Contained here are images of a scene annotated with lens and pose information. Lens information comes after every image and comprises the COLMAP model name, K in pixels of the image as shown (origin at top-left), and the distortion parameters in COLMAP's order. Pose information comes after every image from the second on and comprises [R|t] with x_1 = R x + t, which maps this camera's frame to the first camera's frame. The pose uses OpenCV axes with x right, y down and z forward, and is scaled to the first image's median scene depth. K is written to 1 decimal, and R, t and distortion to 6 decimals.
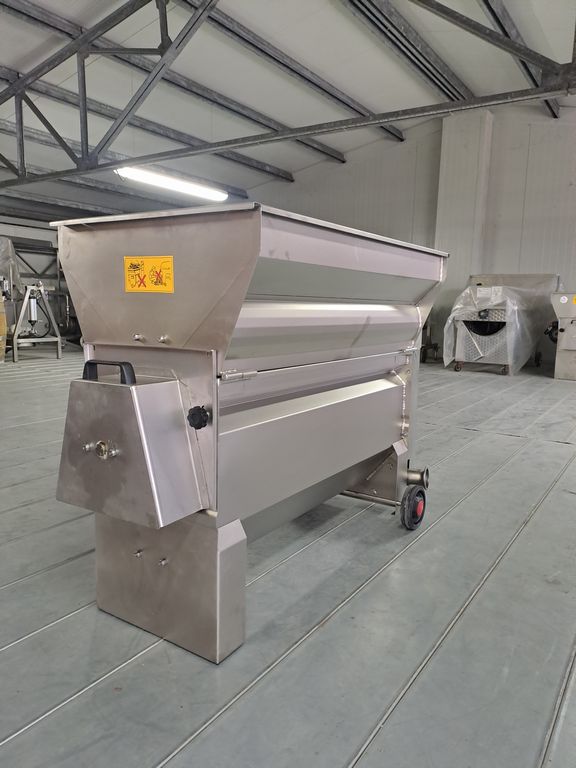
lens RADIAL K [[578.0, 0, 288.0], [0, 578.0, 384.0], [0, 0, 1]] dist [0.052440, -0.001588]
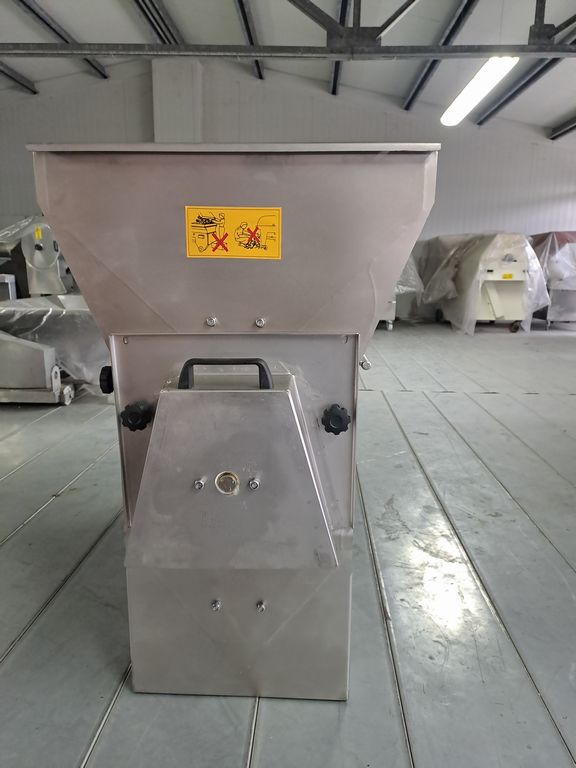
lens RADIAL K [[557.4, 0, 288.0], [0, 557.4, 384.0], [0, 0, 1]] dist [0.161293, -0.159887]
pose [[0.858189, -0.123183, 0.498335, -0.540177], [0.082056, 0.991217, 0.103707, -0.067656], [-0.506733, -0.048109, 0.860759, 0.341574]]
